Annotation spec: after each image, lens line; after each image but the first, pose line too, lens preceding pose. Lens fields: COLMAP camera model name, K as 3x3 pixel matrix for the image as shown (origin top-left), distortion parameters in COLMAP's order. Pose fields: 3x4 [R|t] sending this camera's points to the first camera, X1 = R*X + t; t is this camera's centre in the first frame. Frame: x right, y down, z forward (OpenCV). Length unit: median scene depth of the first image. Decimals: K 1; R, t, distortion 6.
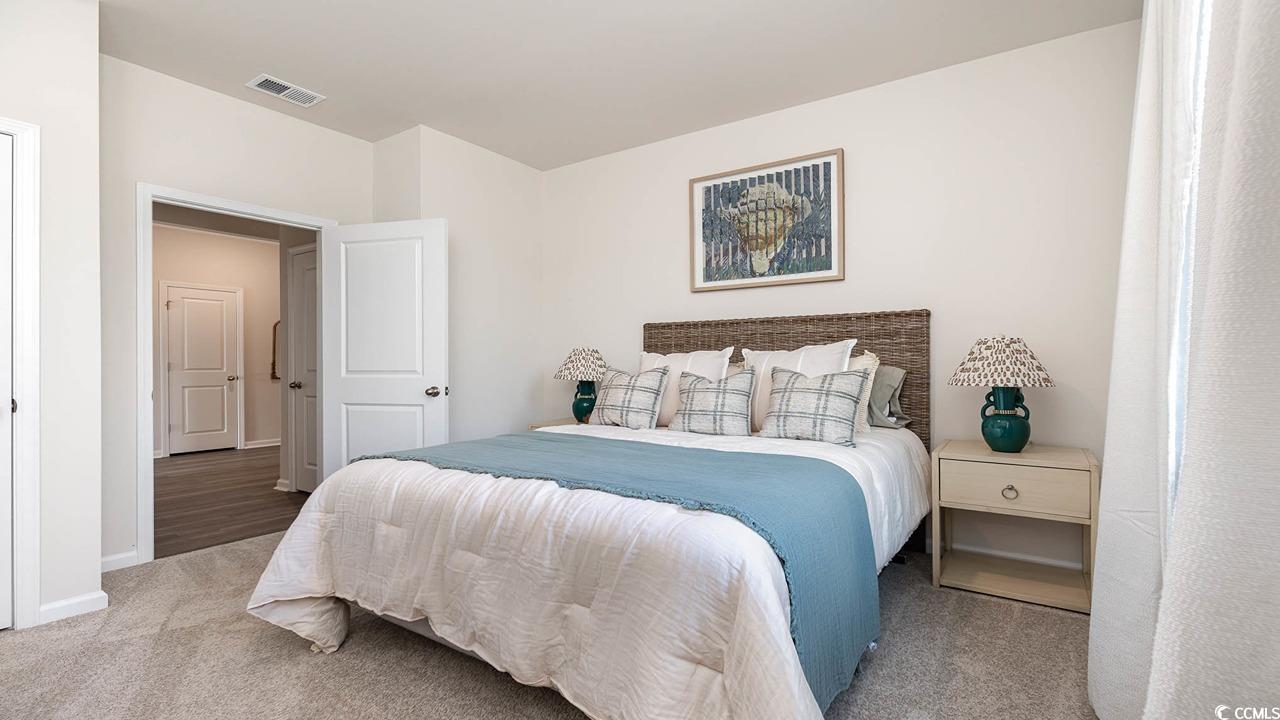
lens RADIAL K [[579.7, 0, 641.0], [0, 579.7, 366.6], [0, 0, 1]] dist [0.001179, -0.004196]
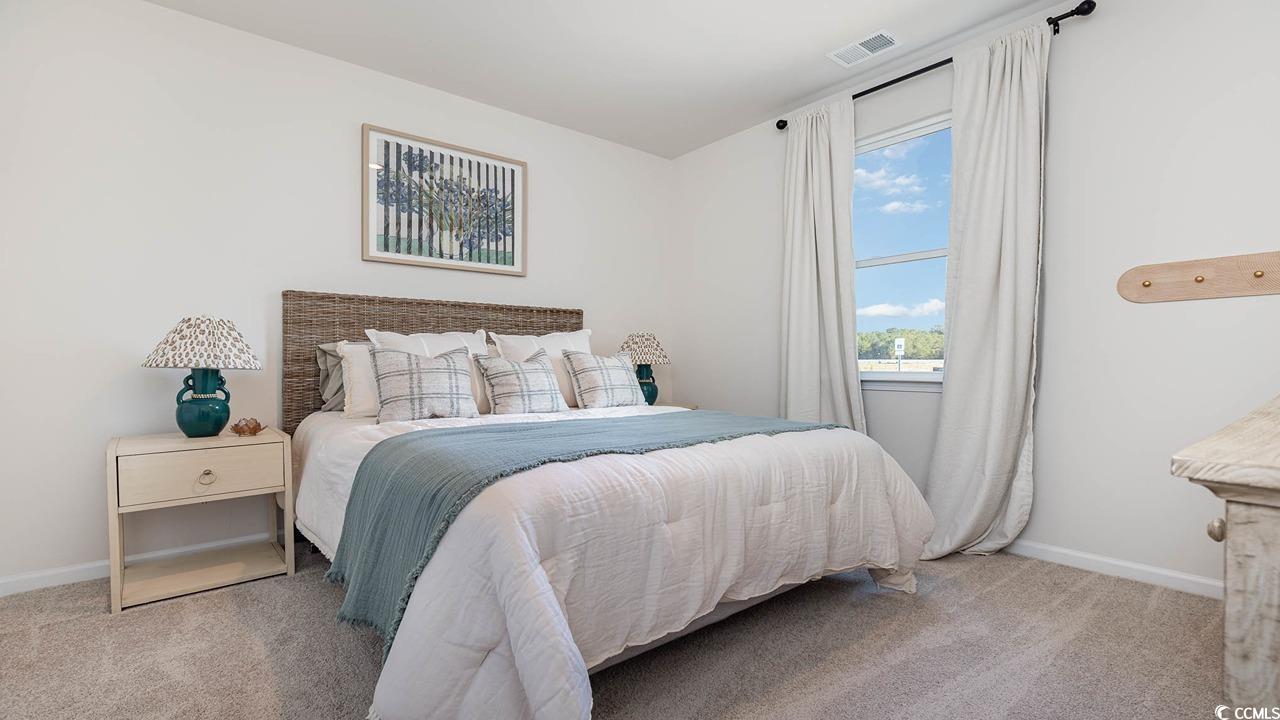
lens RADIAL K [[571.1, 0, 637.8], [0, 571.1, 408.2], [0, 0, 1]] dist [-0.000222, -0.000194]
pose [[0.302819, -0.087501, 0.949023, -0.650906], [-0.011854, 0.995354, 0.095555, 0.002579], [-0.952974, -0.040186, 0.300375, 0.382510]]
